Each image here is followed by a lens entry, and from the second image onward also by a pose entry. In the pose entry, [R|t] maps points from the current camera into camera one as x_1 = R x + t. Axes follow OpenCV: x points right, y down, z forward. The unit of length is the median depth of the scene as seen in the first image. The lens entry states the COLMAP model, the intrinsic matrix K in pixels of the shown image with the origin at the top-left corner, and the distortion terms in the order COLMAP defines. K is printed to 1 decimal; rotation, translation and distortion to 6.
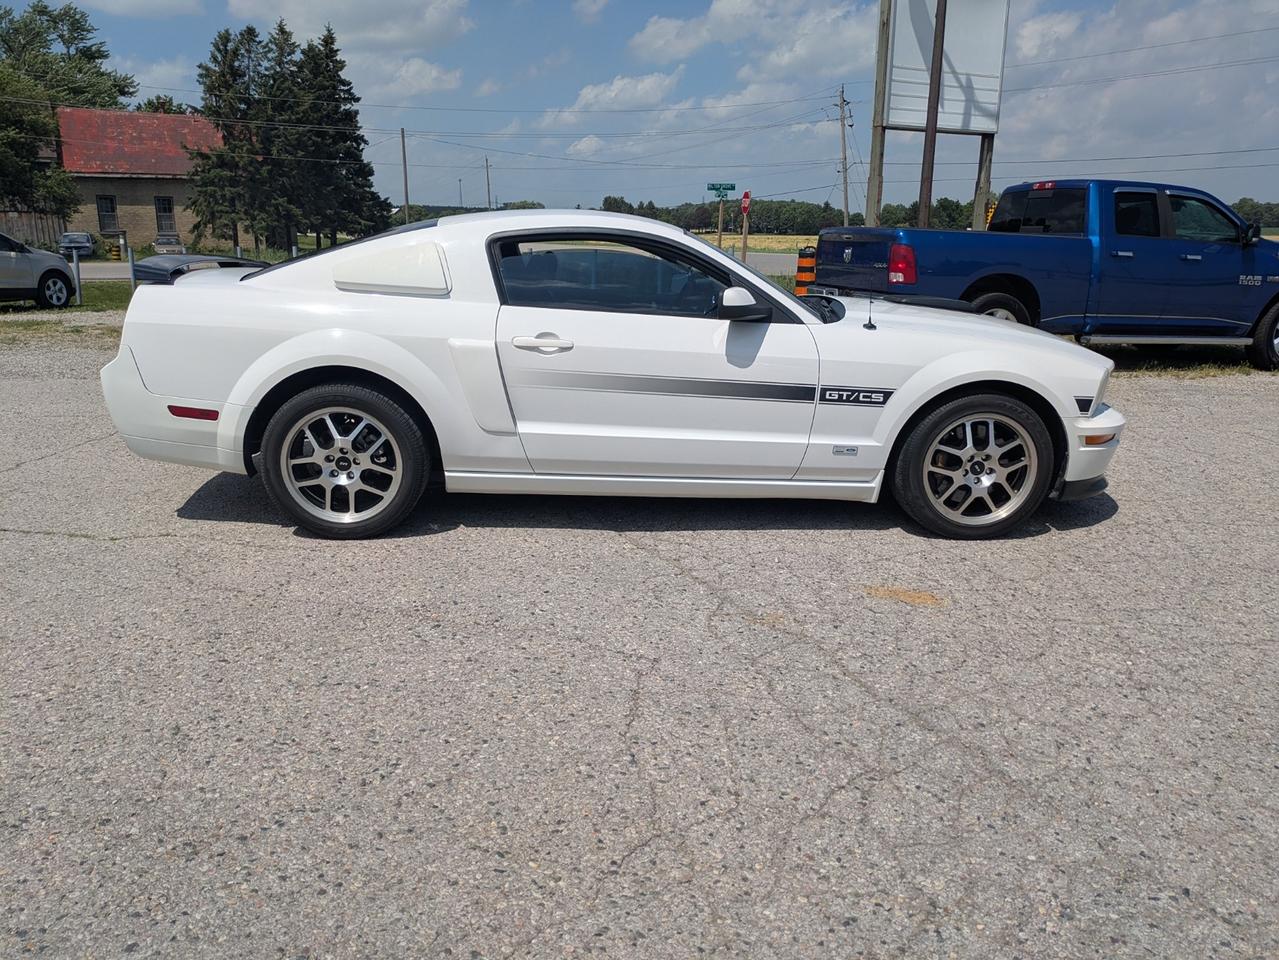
lens RADIAL K [[957.2, 0, 619.4], [0, 957.2, 473.9], [0, 0, 1]] dist [0.036147, -0.031311]
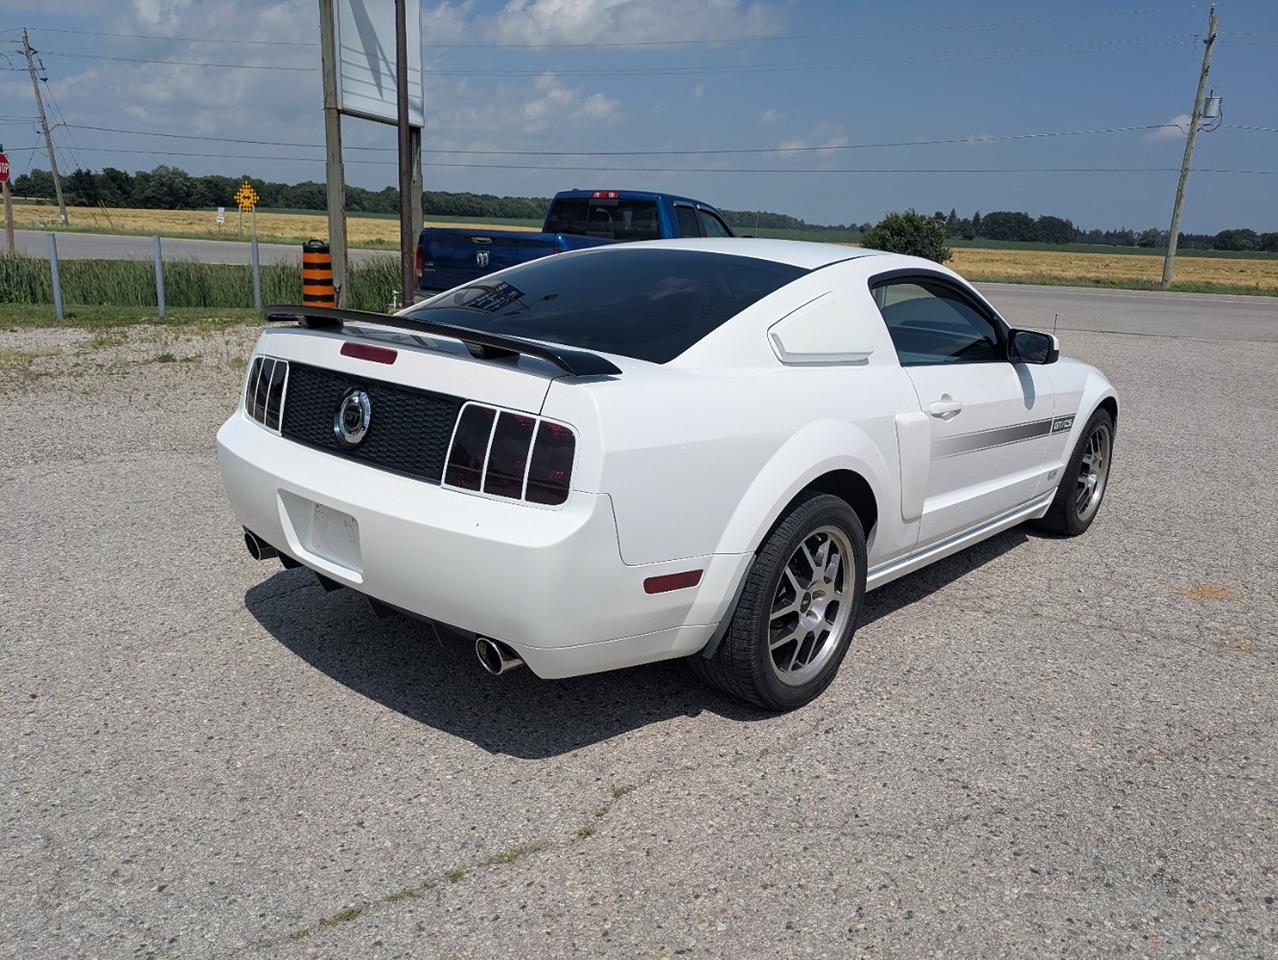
lens RADIAL K [[964.3, 0, 633.9], [0, 964.3, 477.5], [0, 0, 1]] dist [0.046059, -0.038467]
pose [[0.699915, -0.158602, 0.696394, -0.071424], [0.142384, 0.986446, 0.081557, -0.014904], [-0.699890, 0.042072, 0.713010, 0.046449]]
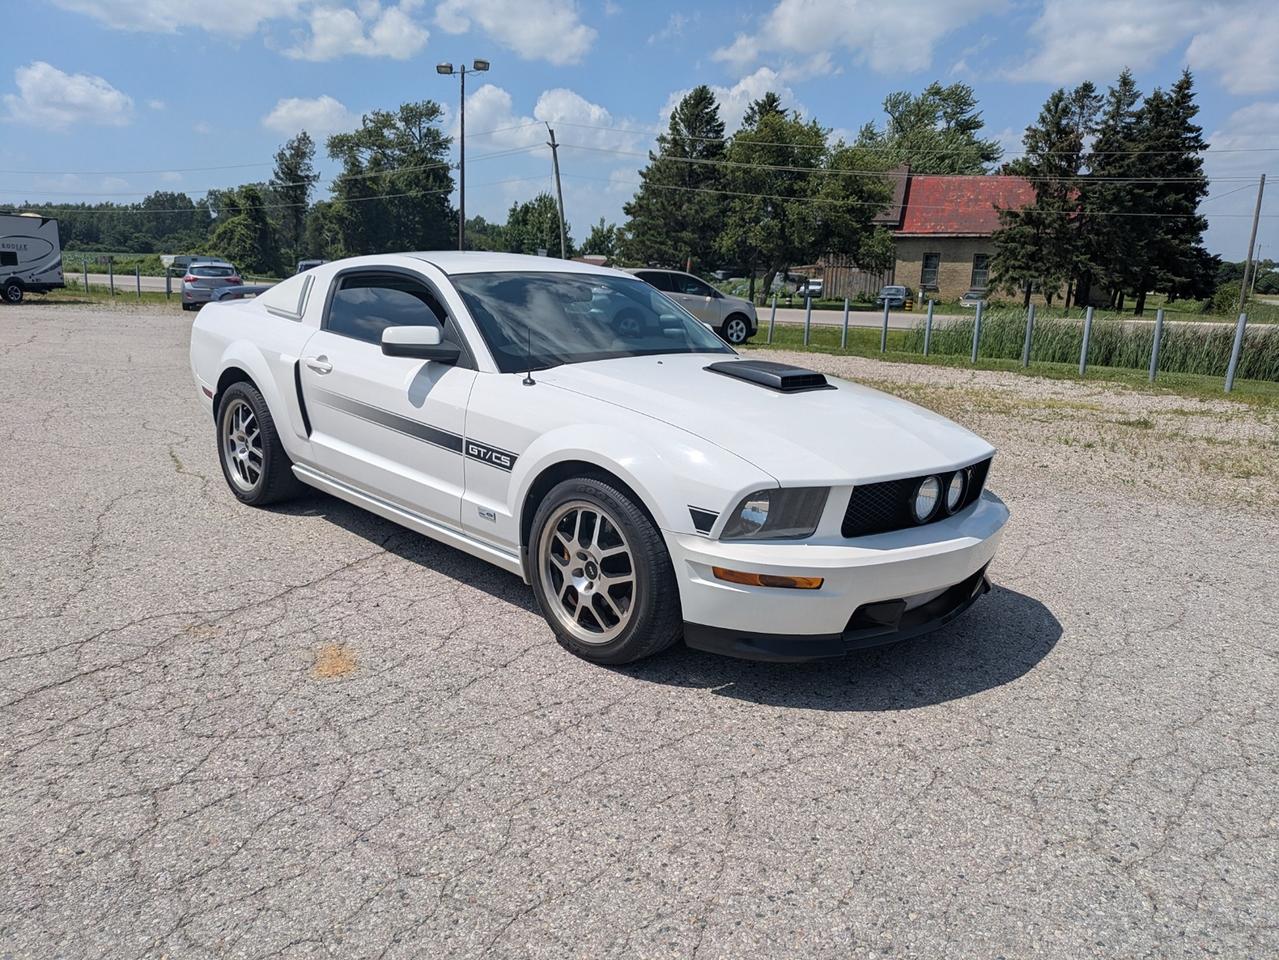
lens RADIAL K [[957.2, 0, 619.4], [0, 957.2, 473.9], [0, 0, 1]] dist [0.036147, -0.031311]
pose [[0.666038, 0.169255, -0.726461, 0.081541], [-0.210185, 0.977037, 0.034933, -0.010022], [0.715692, 0.129425, 0.686319, 0.039218]]
